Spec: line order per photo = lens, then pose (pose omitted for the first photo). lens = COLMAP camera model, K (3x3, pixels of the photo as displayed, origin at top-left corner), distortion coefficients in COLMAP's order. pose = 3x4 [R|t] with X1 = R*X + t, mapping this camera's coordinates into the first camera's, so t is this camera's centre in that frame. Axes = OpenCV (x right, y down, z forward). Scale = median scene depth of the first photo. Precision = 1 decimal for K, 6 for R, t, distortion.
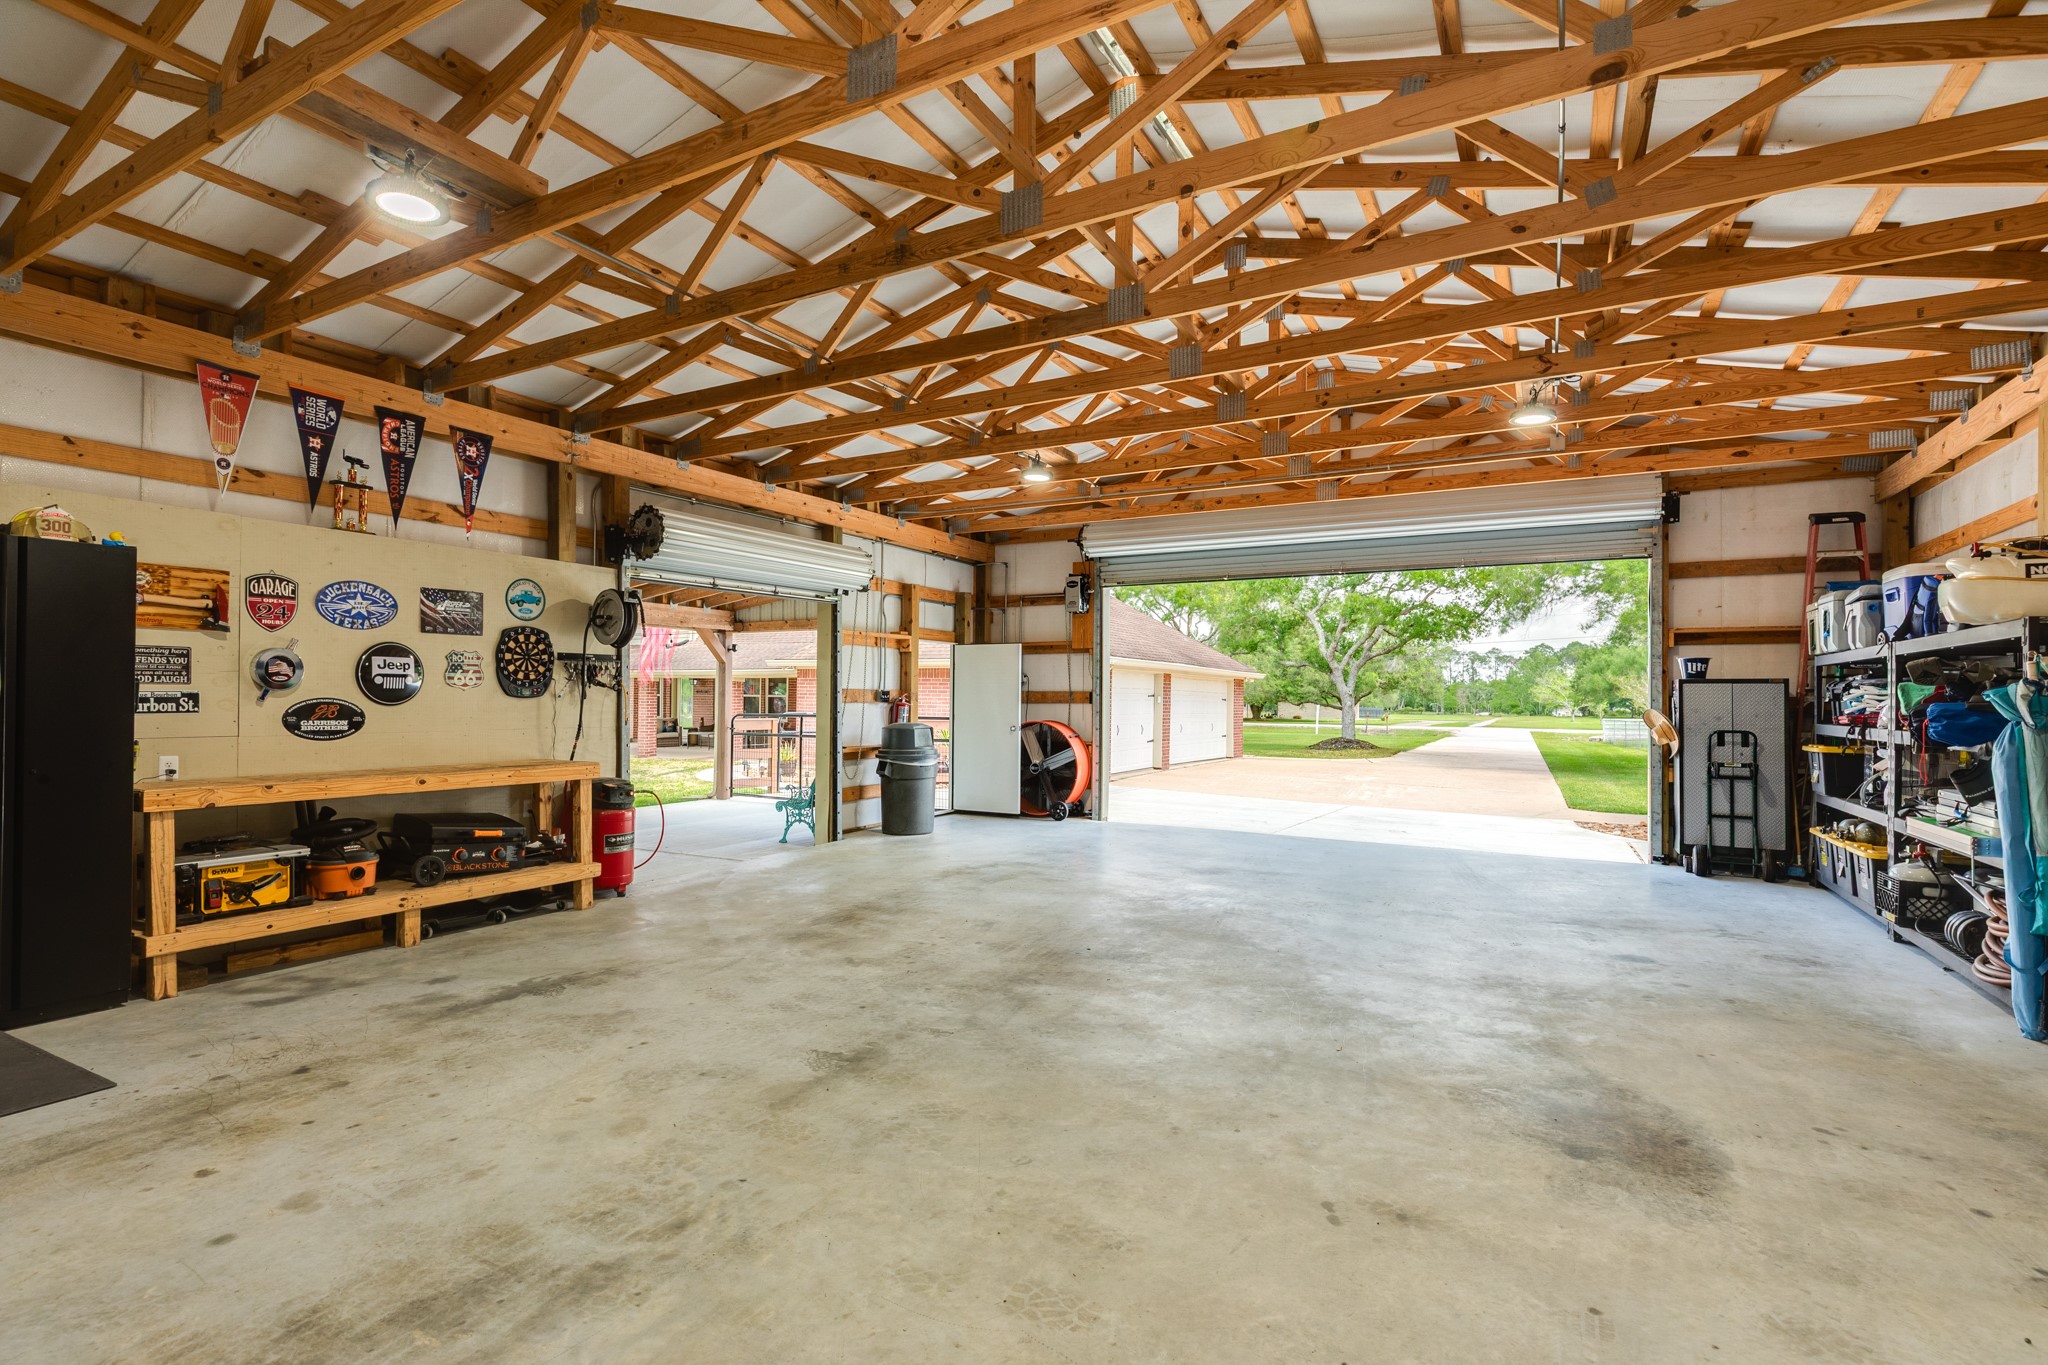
lens RADIAL K [[941.4, 0, 1020.7], [0, 941.4, 696.6], [0, 0, 1]] dist [-0.003813, -0.000244]
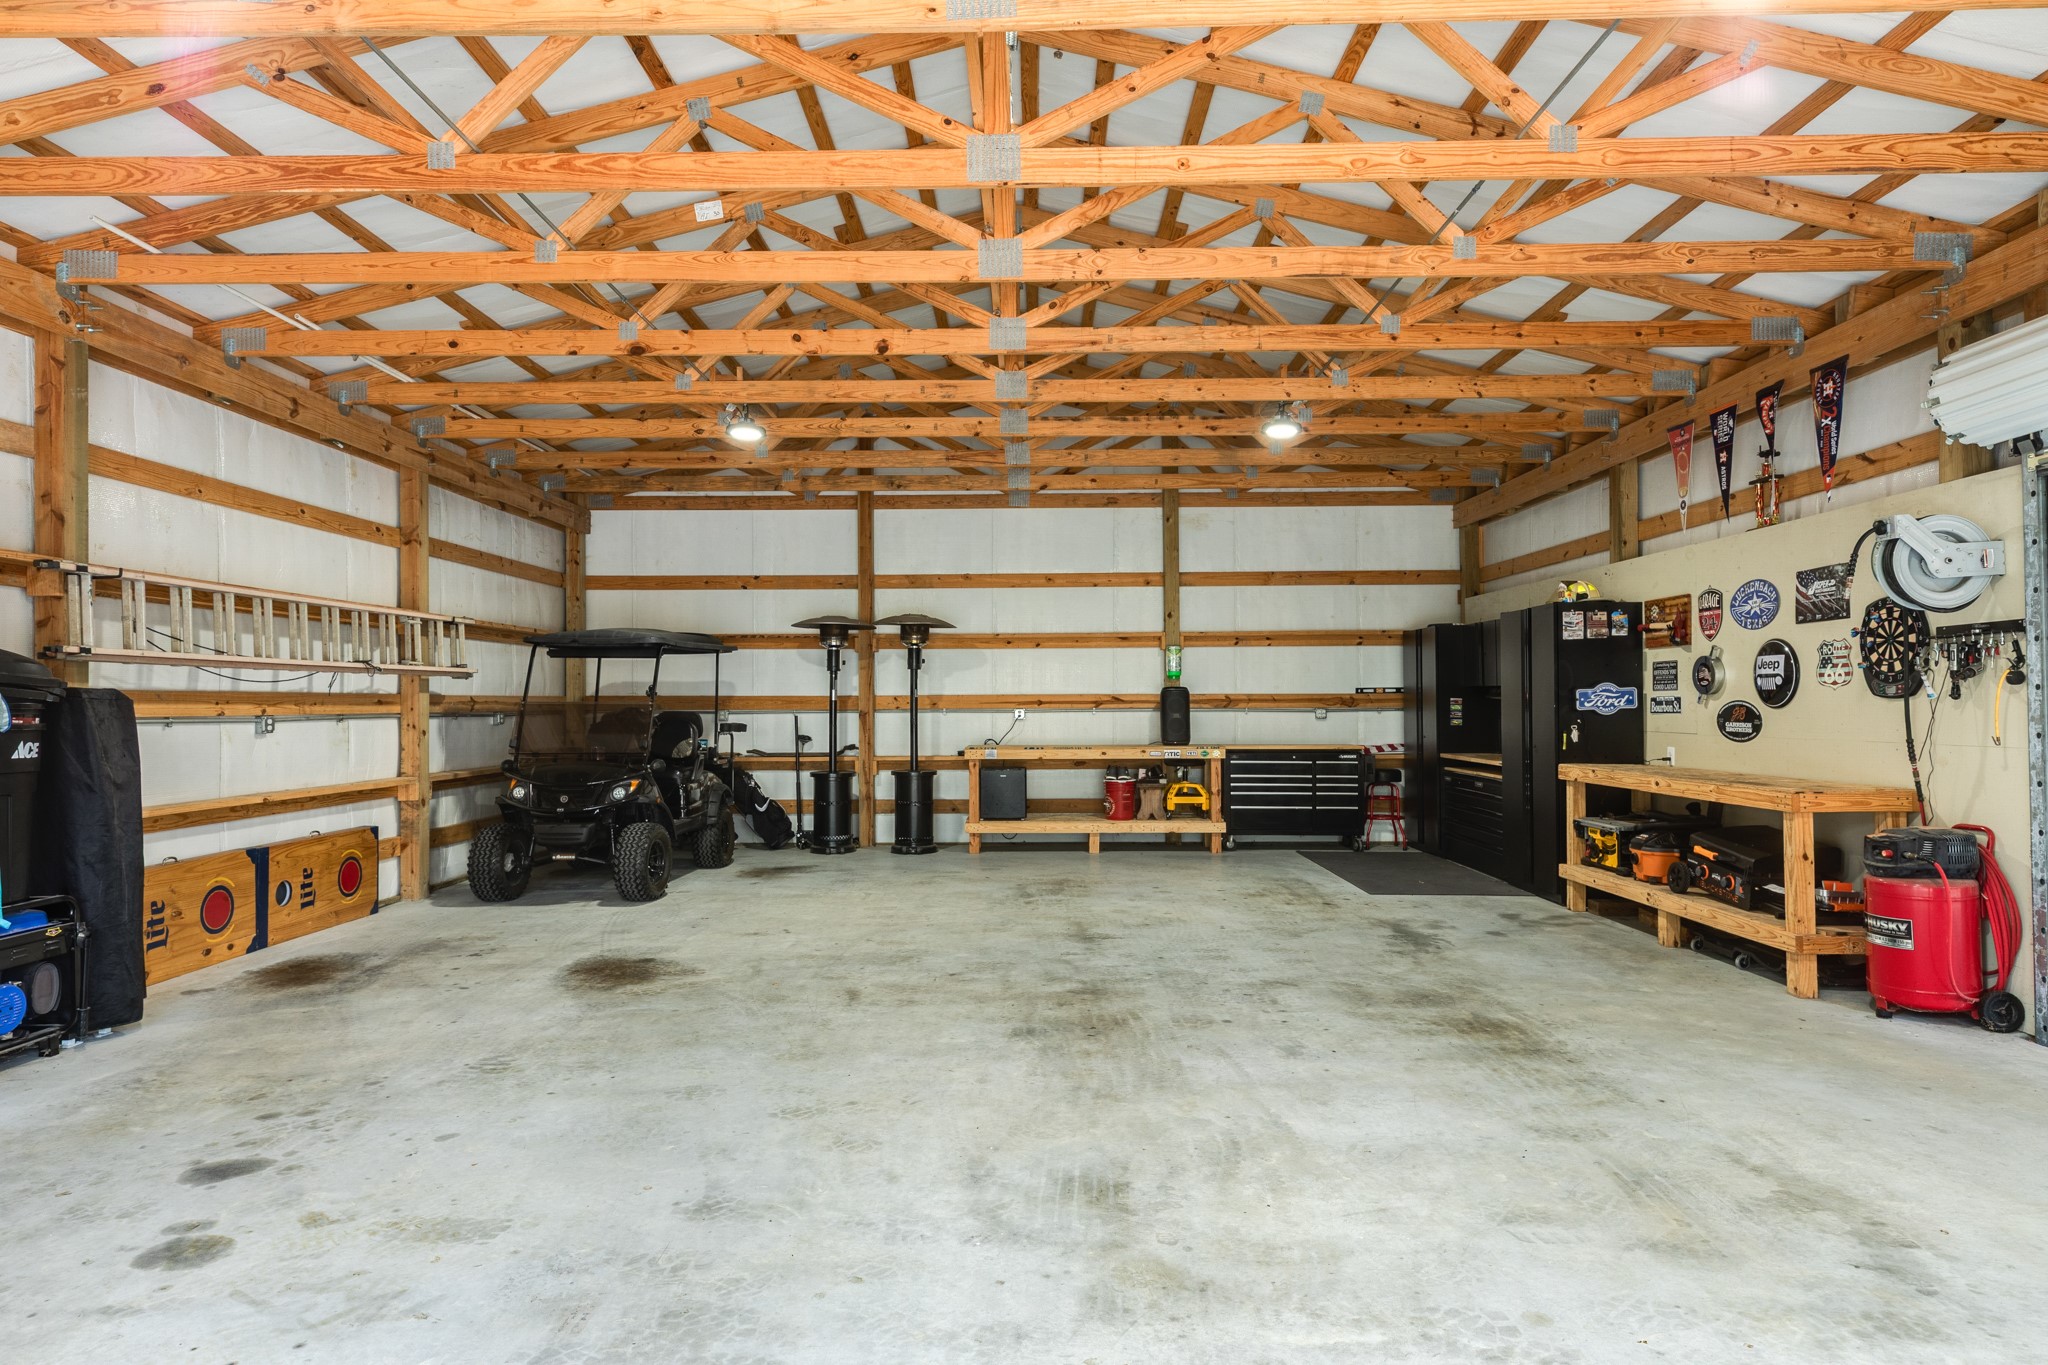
lens RADIAL K [[1156.8, 0, 1019.4], [0, 1156.8, 687.2], [0, 0, 1]] dist [-0.001160, -0.000141]
pose [[-0.878315, -0.009026, -0.477997, 0.551819], [0.001062, 0.999782, -0.020830, 0.012523], [0.478081, -0.018803, -0.878114, 1.749632]]
